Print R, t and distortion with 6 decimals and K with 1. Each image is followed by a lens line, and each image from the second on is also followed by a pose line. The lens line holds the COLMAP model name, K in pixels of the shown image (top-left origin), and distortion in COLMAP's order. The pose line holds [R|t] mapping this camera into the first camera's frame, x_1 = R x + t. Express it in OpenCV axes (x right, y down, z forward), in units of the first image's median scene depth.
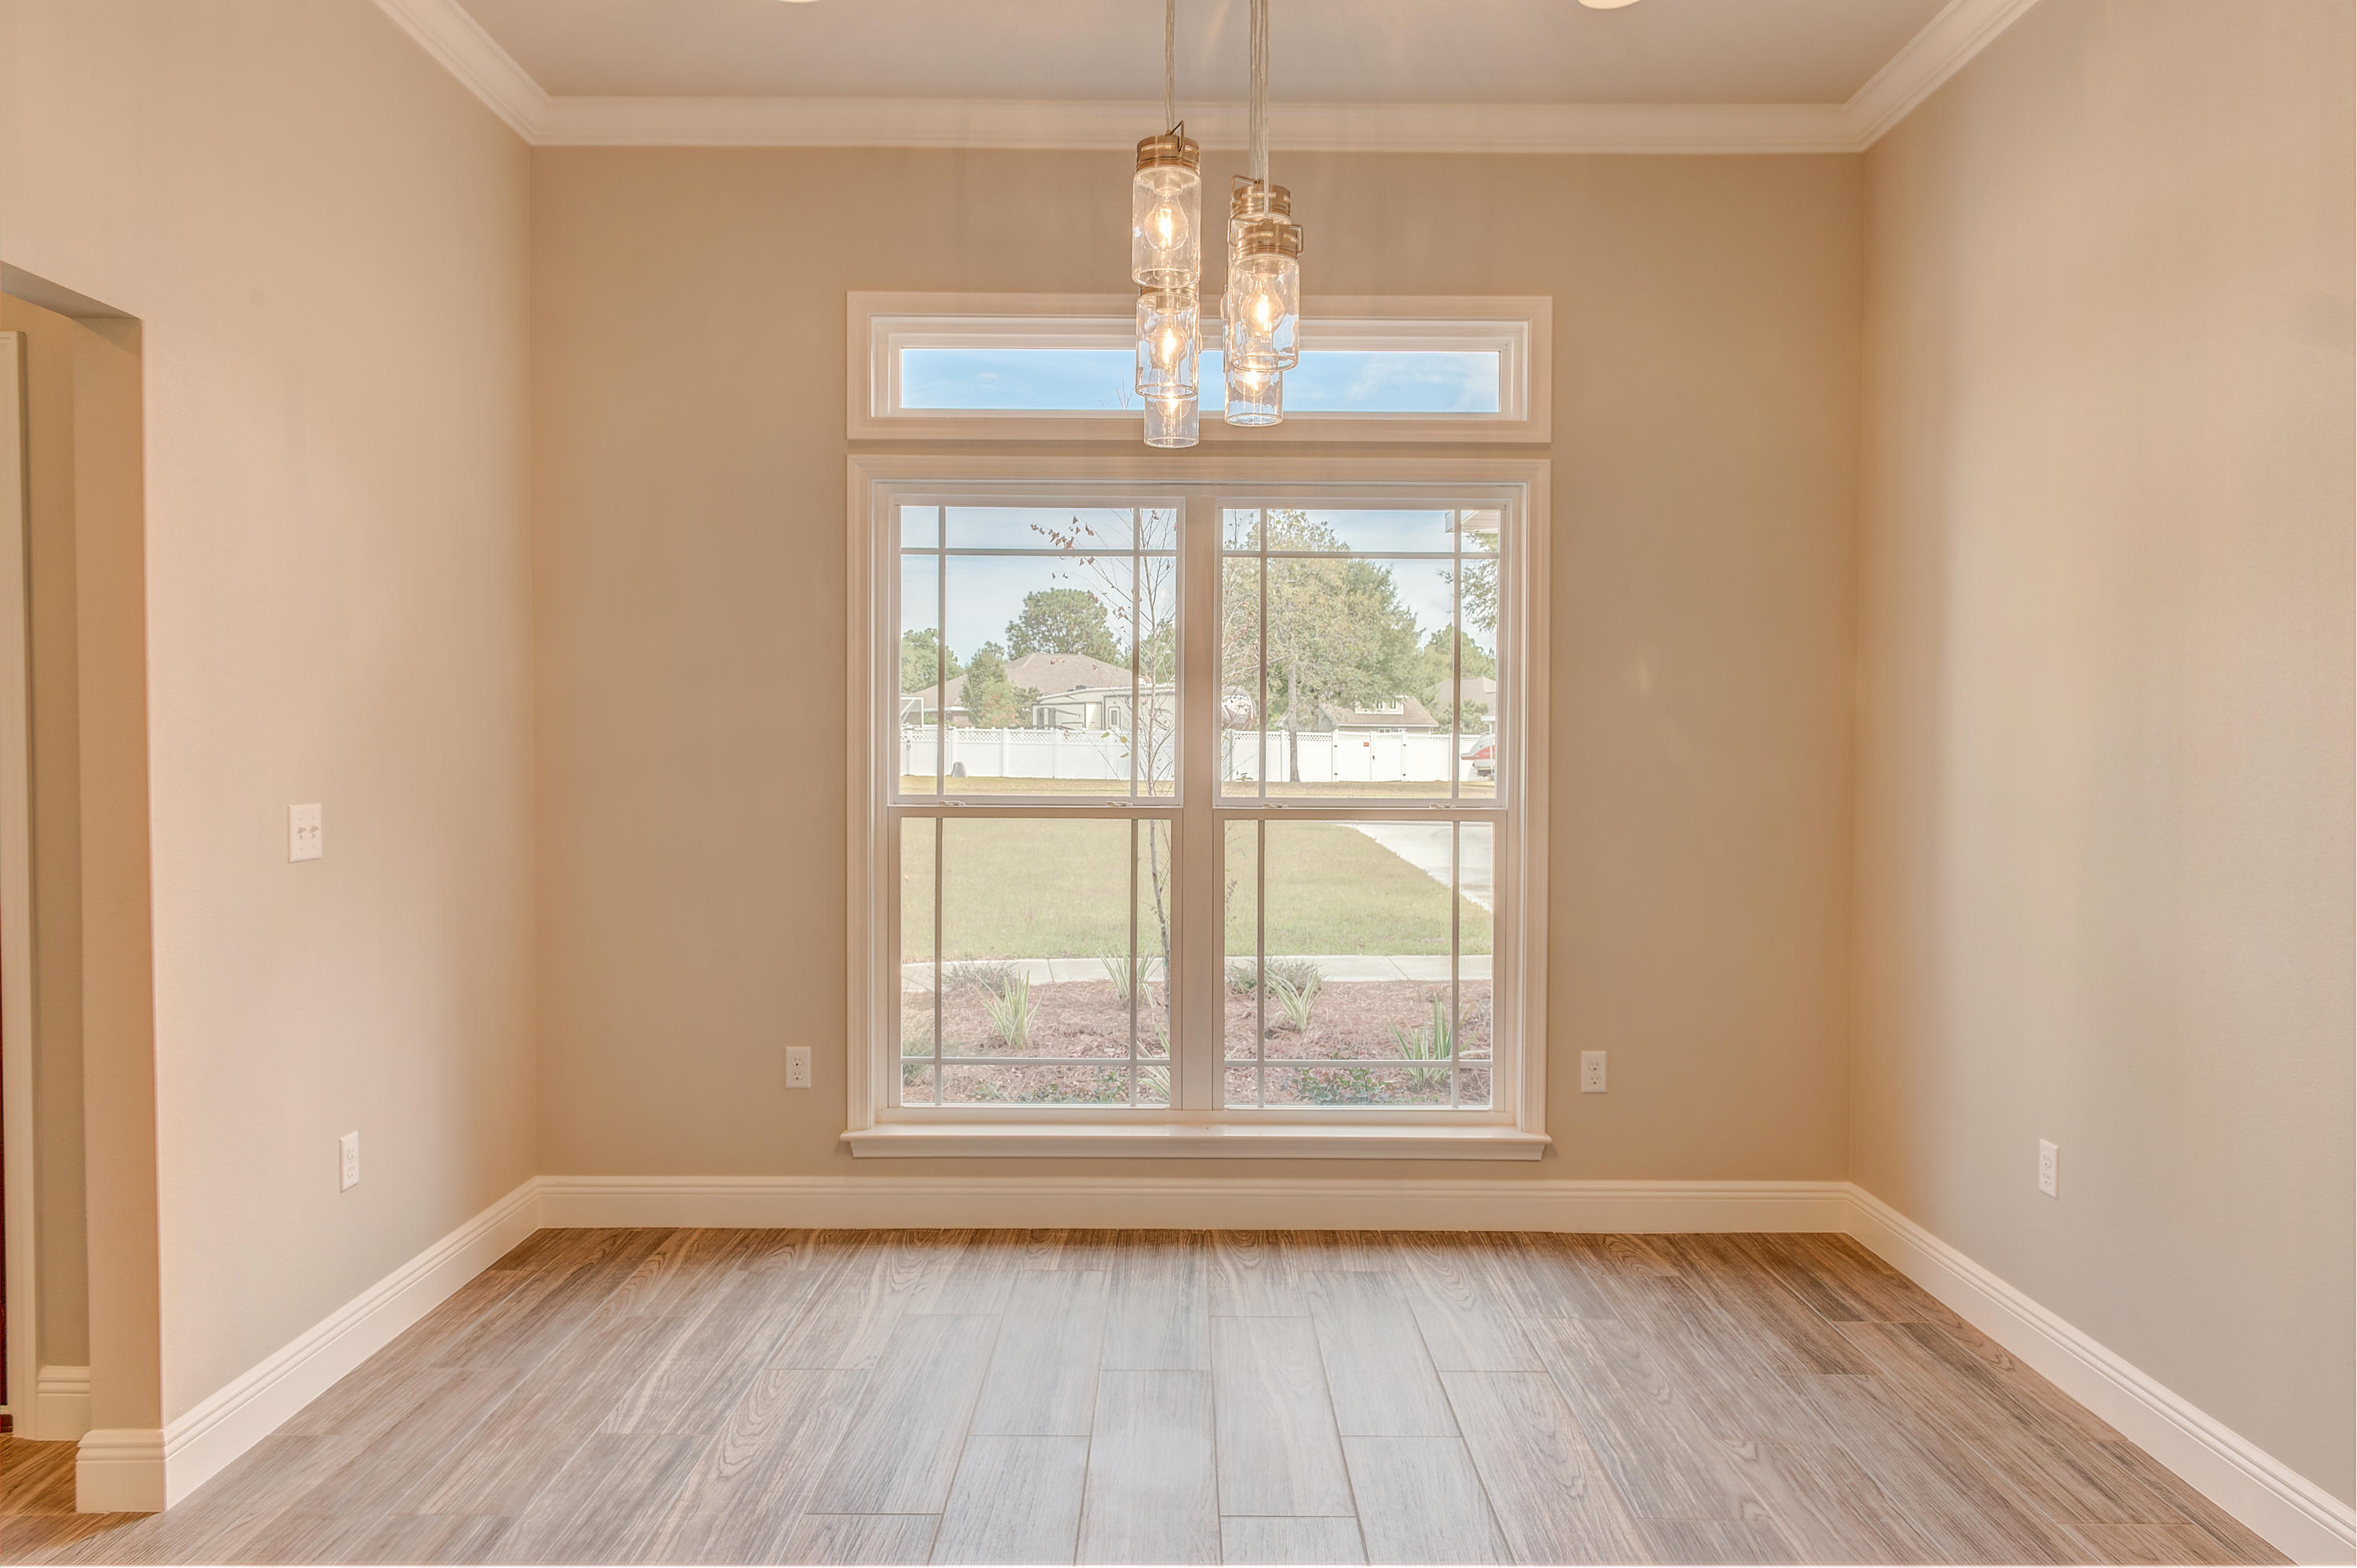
lens RADIAL K [[1593.5, 0, 1174.8], [0, 1593.5, 761.4], [0, 0, 1]] dist [-0.002010, -0.006678]
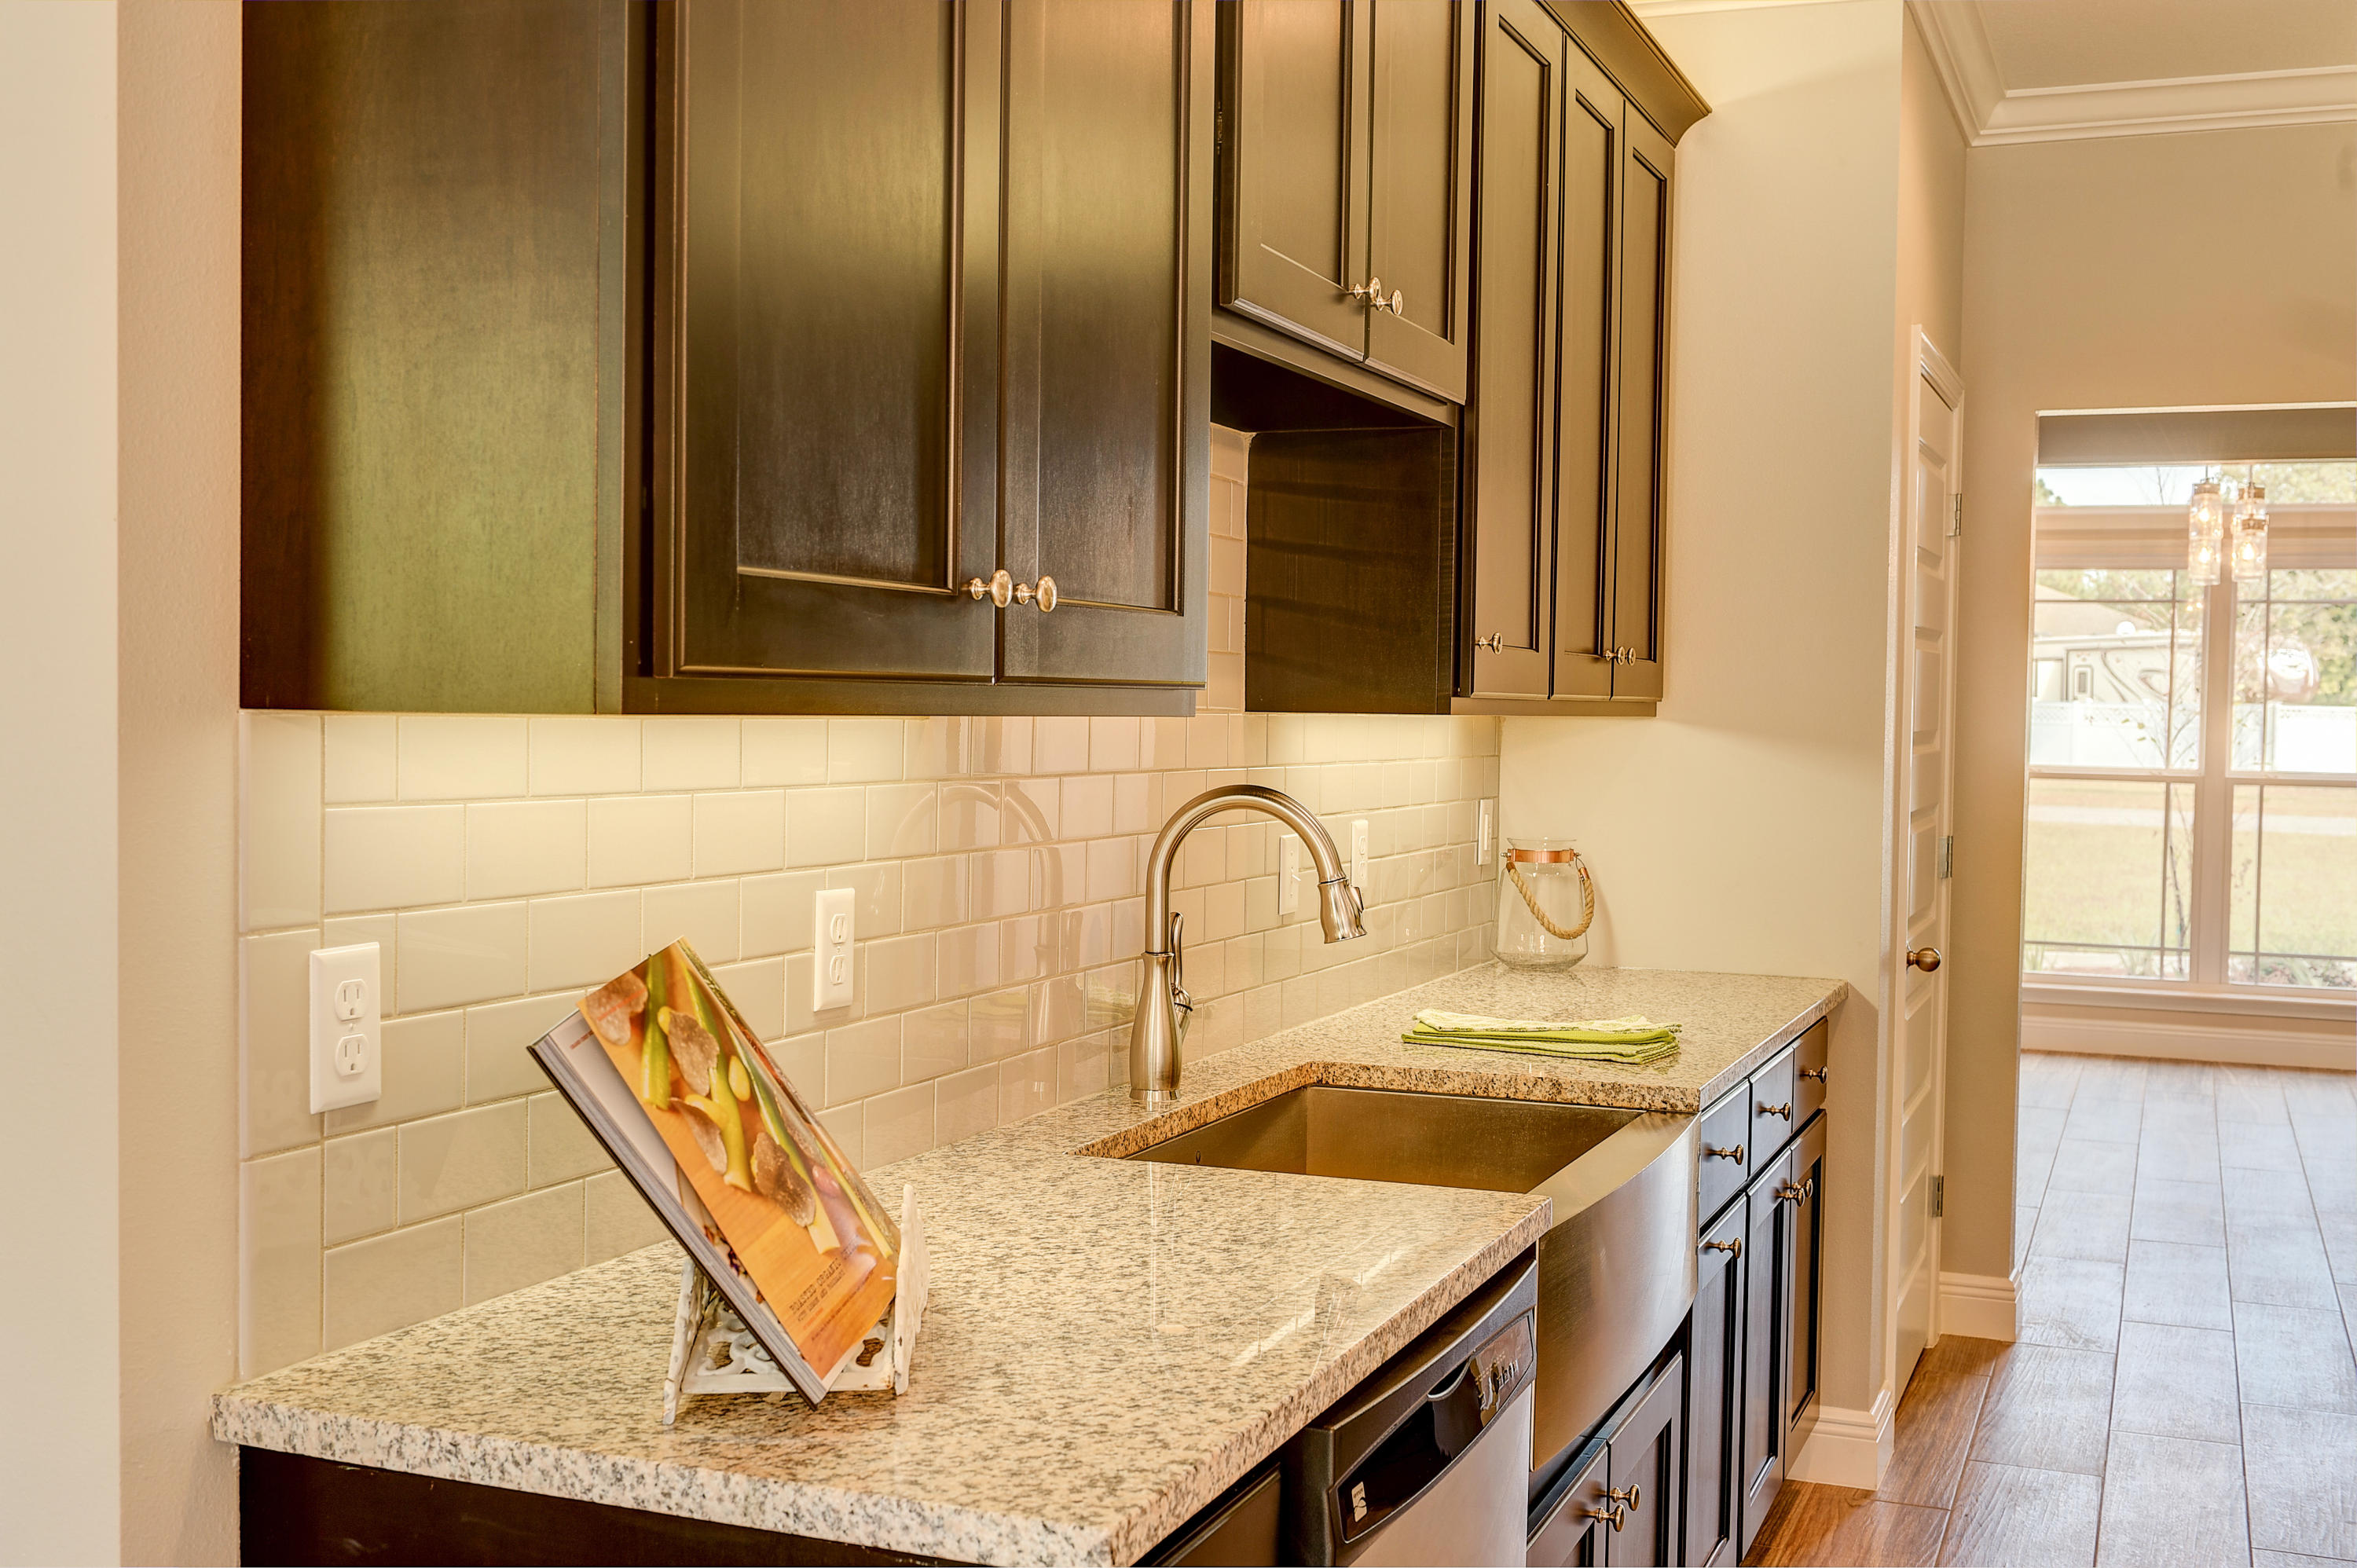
lens RADIAL K [[2450.3, 0, 1178.5], [0, 2450.3, 788.8], [0, 0, 1]] dist [-0.011929, 0.000000]
pose [[0.925576, 0.022177, -0.377912, -0.017537], [-0.015129, 0.999652, 0.021610, 0.006911], [0.378259, -0.014284, 0.925589, -1.488995]]
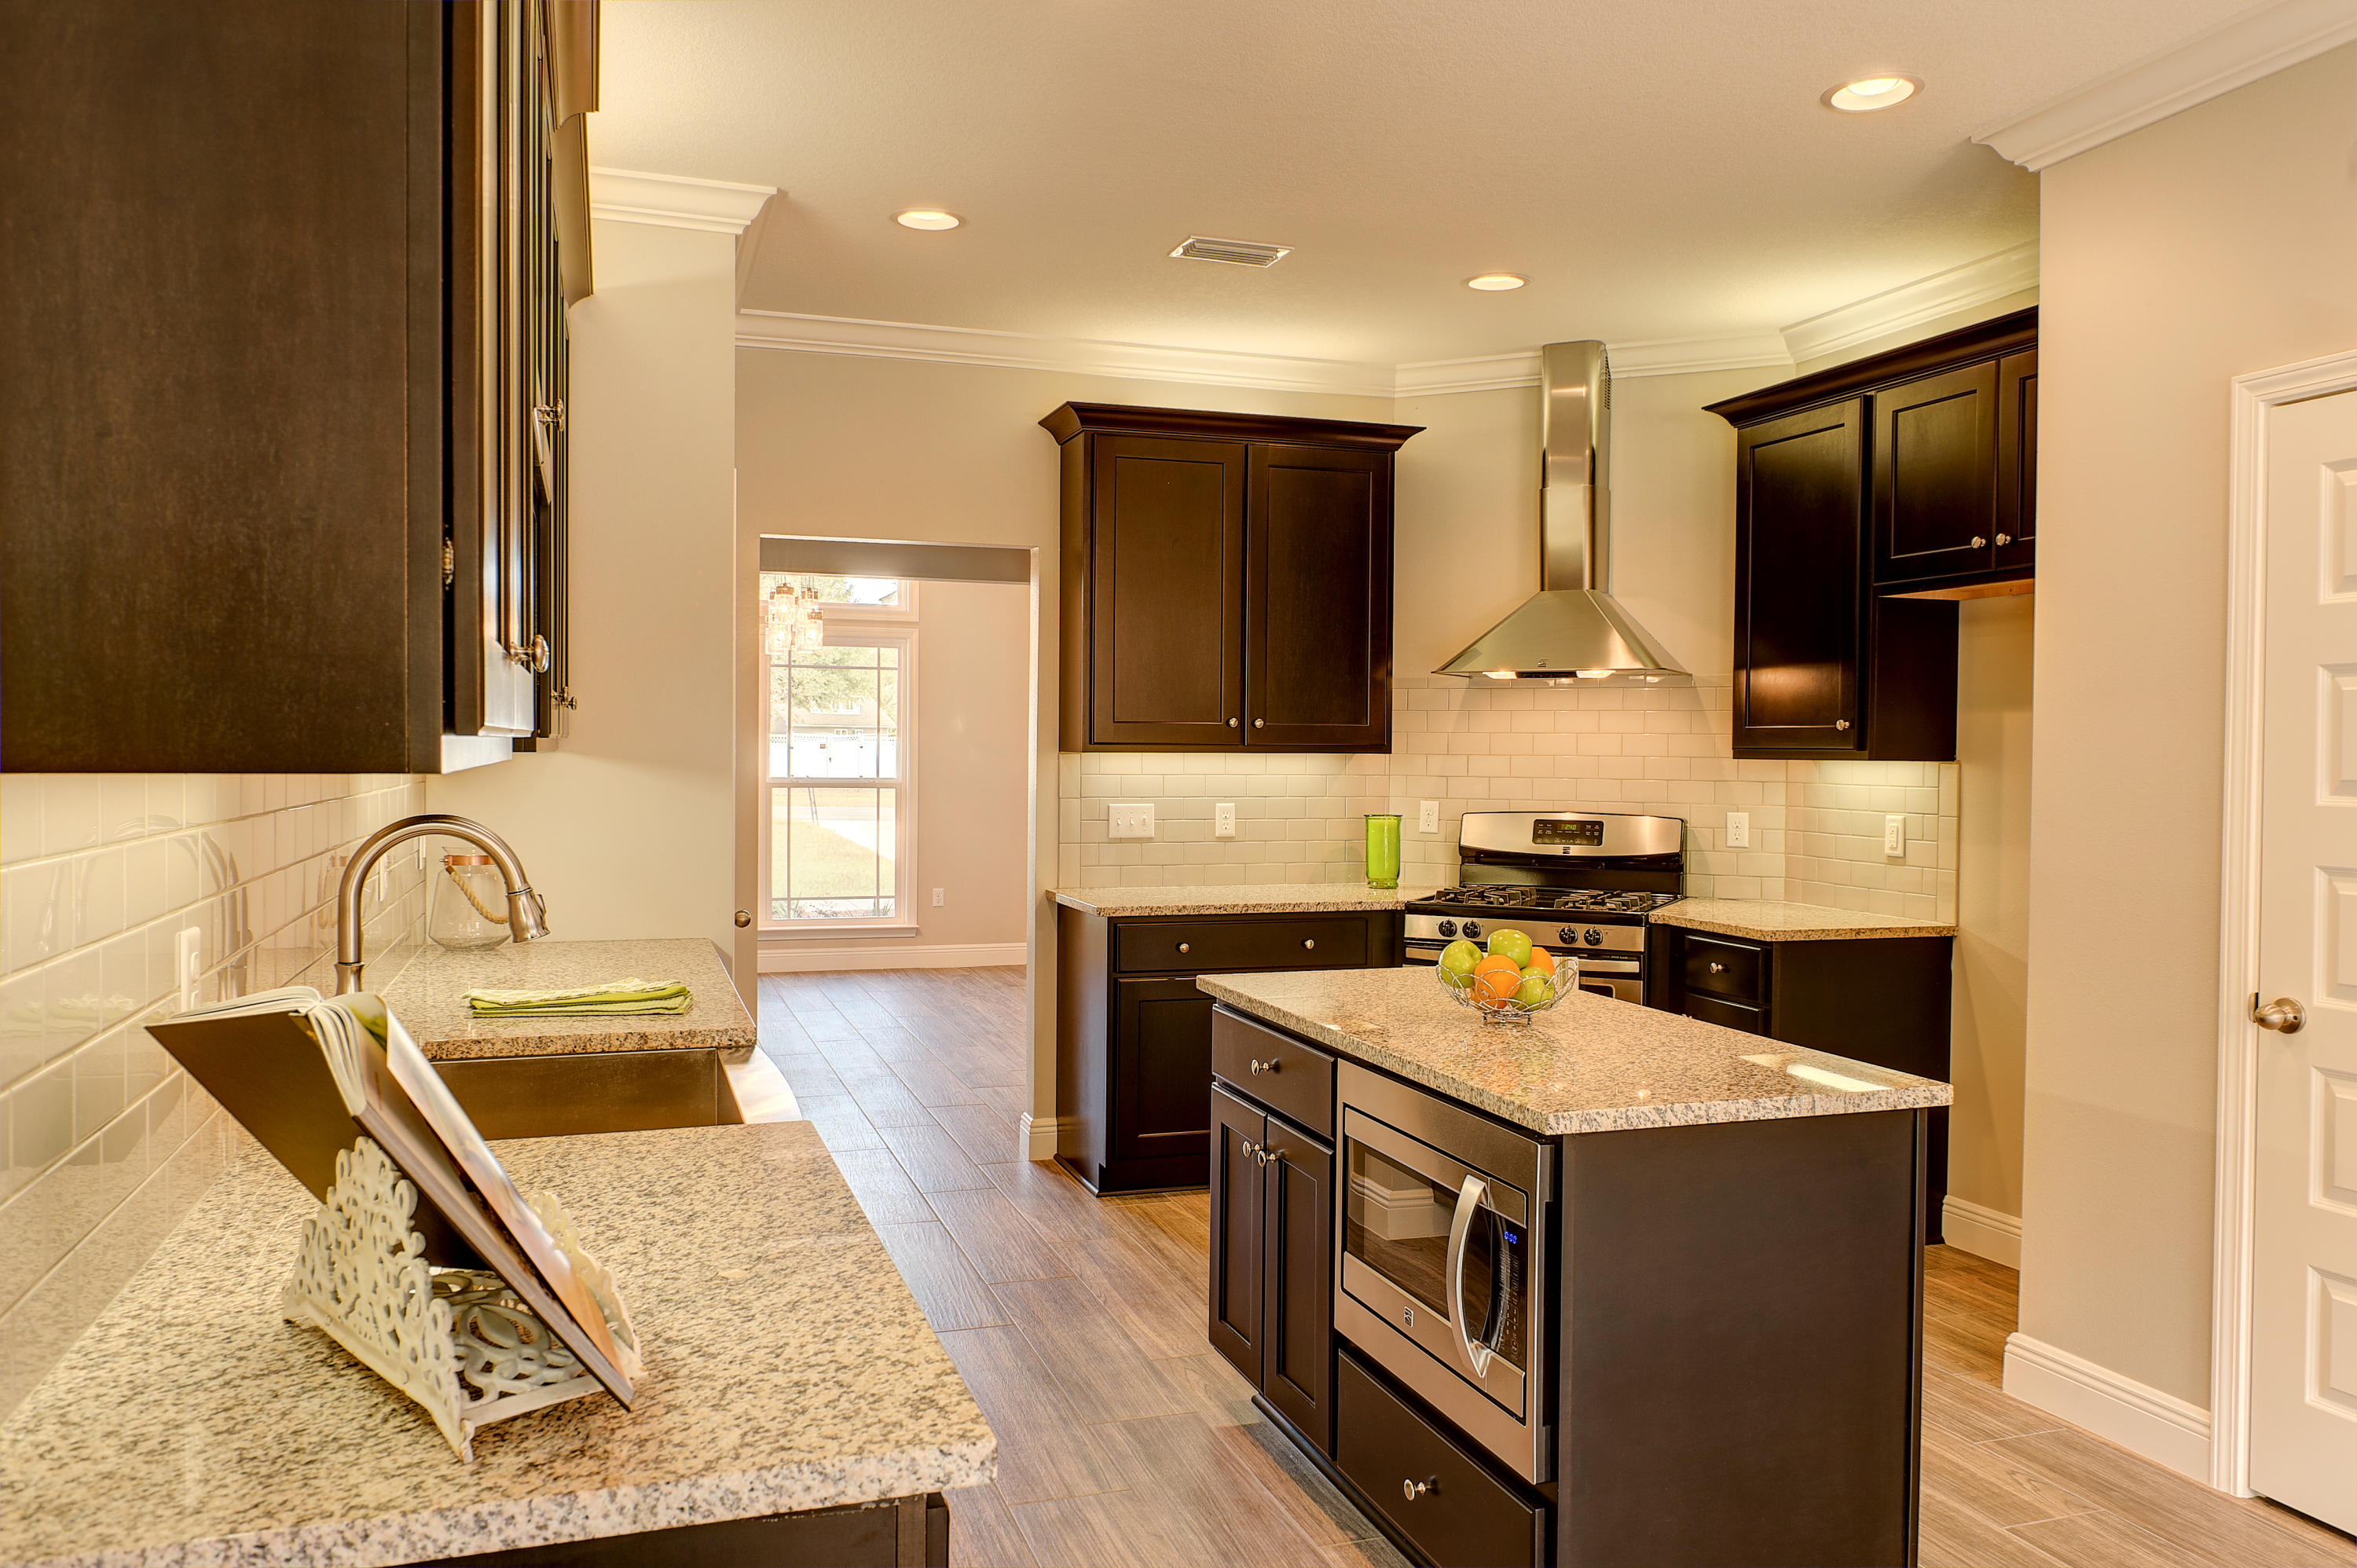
lens RADIAL K [[1713.2, 0, 1179.5], [0, 1713.2, 790.7], [0, 0, 1]] dist [-0.005106, -0.002040]
pose [[0.947247, -0.004376, 0.320474, -0.198561], [-0.000683, 0.999877, 0.015674, 0.003662], [-0.320503, -0.015066, 0.947128, -1.463589]]
